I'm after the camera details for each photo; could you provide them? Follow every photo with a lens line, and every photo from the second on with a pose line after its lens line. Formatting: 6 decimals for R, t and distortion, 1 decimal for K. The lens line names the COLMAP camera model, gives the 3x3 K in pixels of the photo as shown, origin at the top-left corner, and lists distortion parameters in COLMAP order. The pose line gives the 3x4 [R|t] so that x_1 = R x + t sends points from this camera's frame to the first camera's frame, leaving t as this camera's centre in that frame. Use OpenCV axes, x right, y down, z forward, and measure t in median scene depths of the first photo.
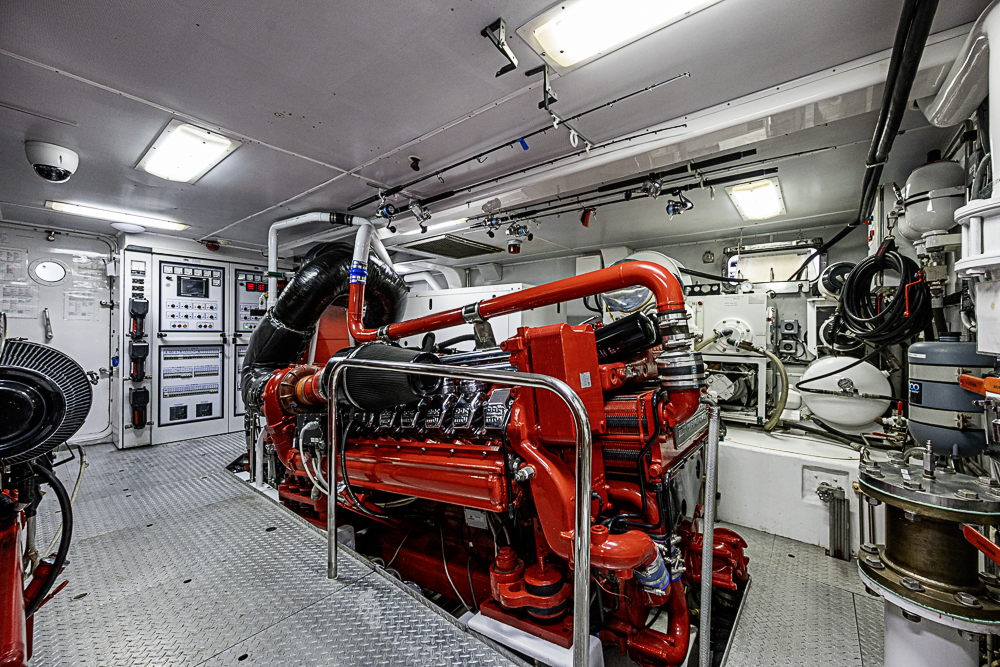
lens RADIAL K [[391.1, 0, 498.7], [0, 391.1, 333.0], [0, 0, 1]] dist [-0.002817, 0.000173]
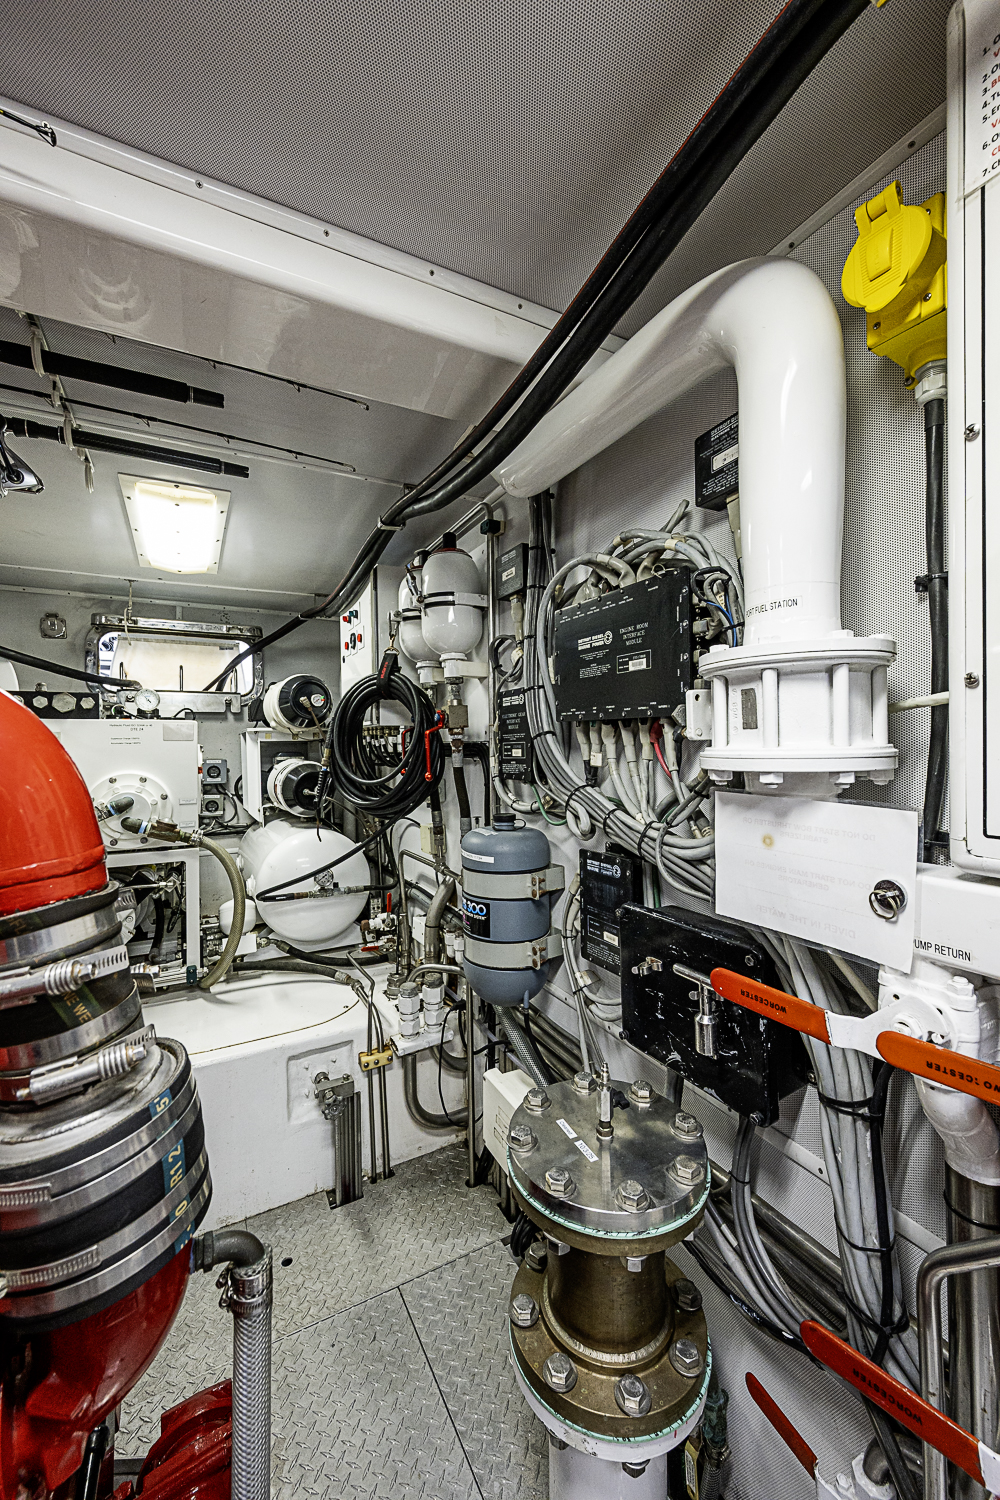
lens RADIAL K [[586.6, 0, 497.5], [0, 586.6, 748.7], [0, 0, 1]] dist [-0.002817, 0.000173]
pose [[0.386659, -0.021668, 0.921968, 0.125229], [0.016834, 0.999723, 0.016435, -0.067550], [-0.922069, 0.009165, 0.386917, 0.324239]]
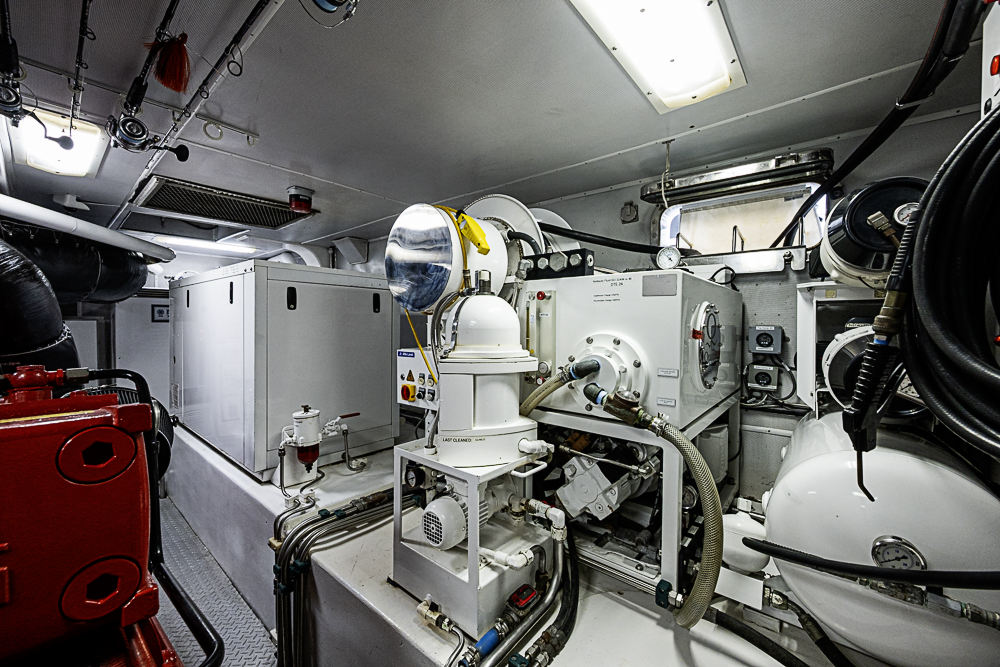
lens RADIAL K [[391.1, 0, 499.9], [0, 391.1, 330.6], [0, 0, 1]] dist [-0.002817, 0.000173]
pose [[0.999744, -0.005733, -0.021875, 0.484696], [0.006167, 0.999785, 0.019819, -0.046979], [0.021757, -0.019949, 0.999564, 0.573487]]
